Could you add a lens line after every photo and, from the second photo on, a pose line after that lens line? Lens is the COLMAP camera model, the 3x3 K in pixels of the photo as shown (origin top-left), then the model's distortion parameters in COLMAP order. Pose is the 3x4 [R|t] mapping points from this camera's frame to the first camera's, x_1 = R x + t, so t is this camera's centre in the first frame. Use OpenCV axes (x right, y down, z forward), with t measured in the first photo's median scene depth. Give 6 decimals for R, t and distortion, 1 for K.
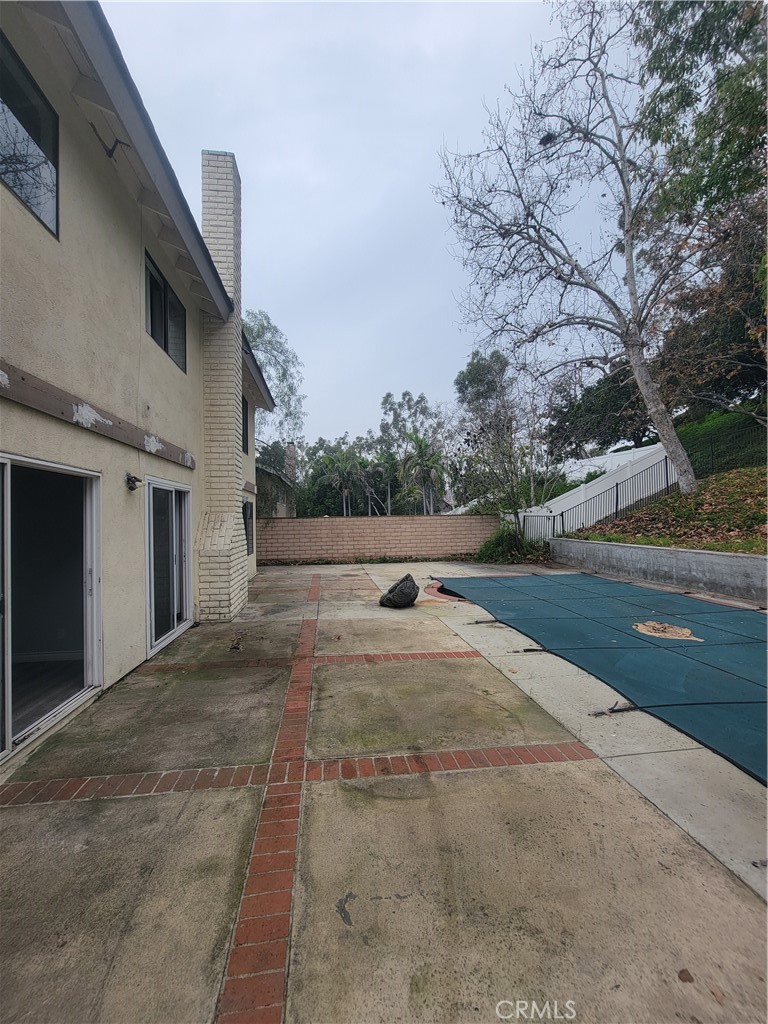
lens RADIAL K [[417.4, 0, 383.5], [0, 417.4, 518.0], [0, 0, 1]] dist [-0.003867, 0.002816]
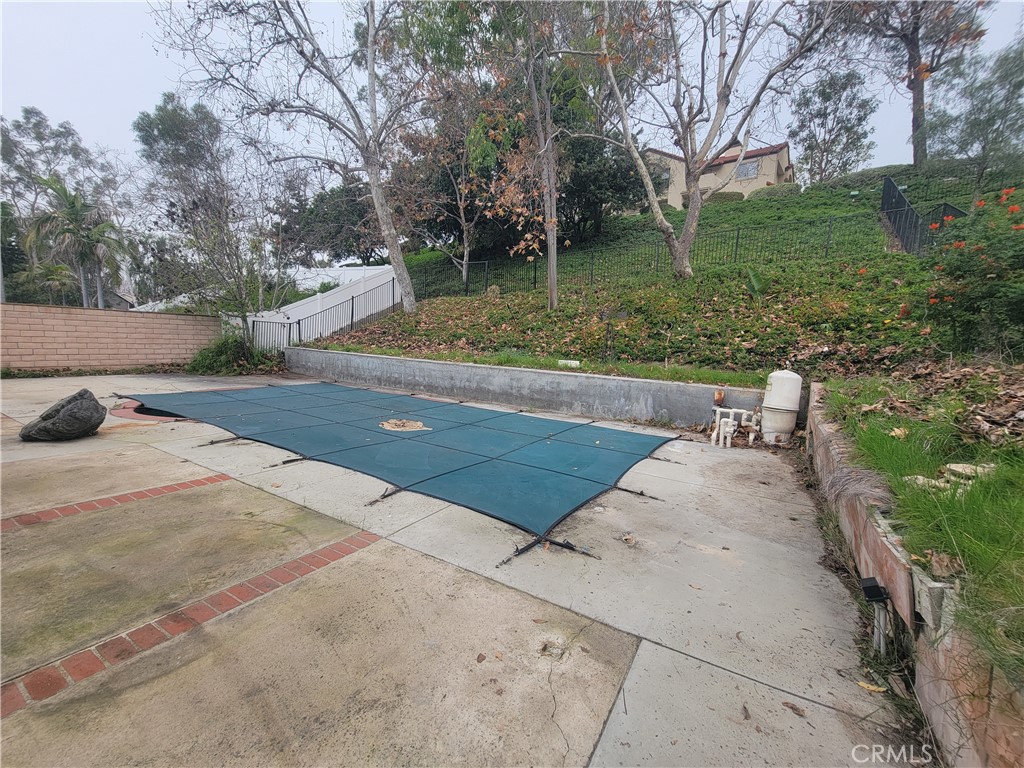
lens RADIAL K [[418.3, 0, 518.4], [0, 418.3, 385.5], [0, 0, 1]] dist [-0.005550, 0.000620]
pose [[0.612234, -0.041011, 0.789613, -0.042598], [-0.061773, 0.993121, 0.099476, 0.017346], [-0.788260, -0.109679, 0.605489, 0.037228]]
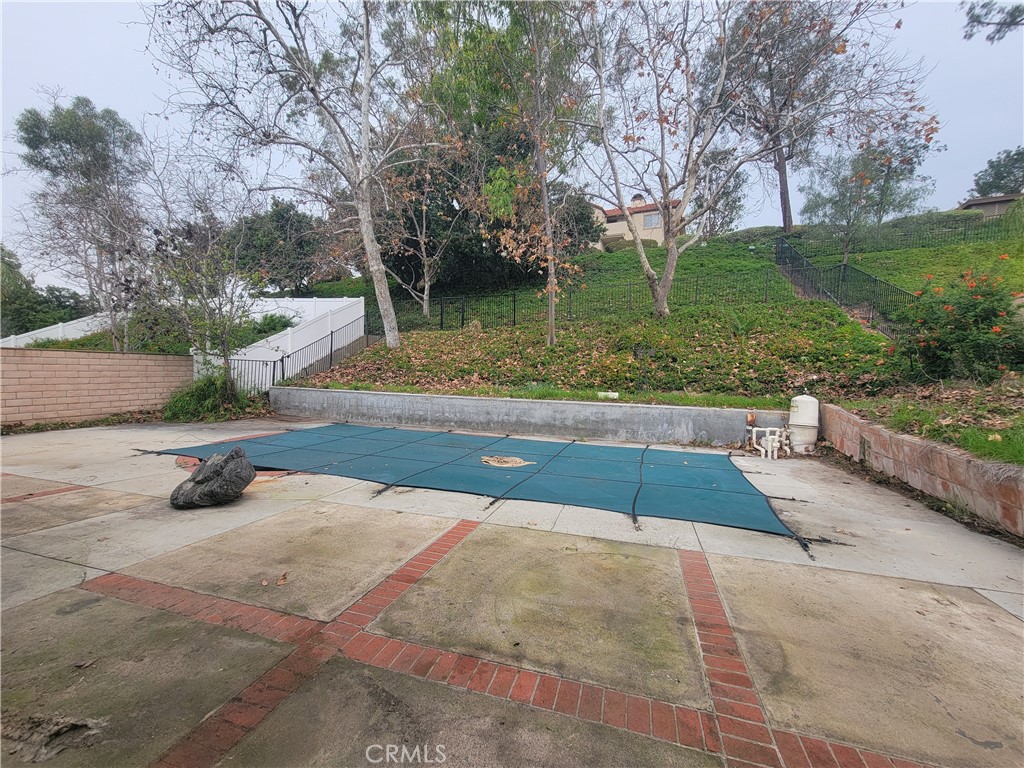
lens RADIAL K [[417.4, 0, 523.8], [0, 417.4, 381.5], [0, 0, 1]] dist [-0.003867, 0.002816]
pose [[0.404366, 0.003369, 0.914591, -0.338520], [-0.036446, 0.999258, 0.012433, 0.014992], [-0.913871, -0.038360, 0.404189, 0.370749]]
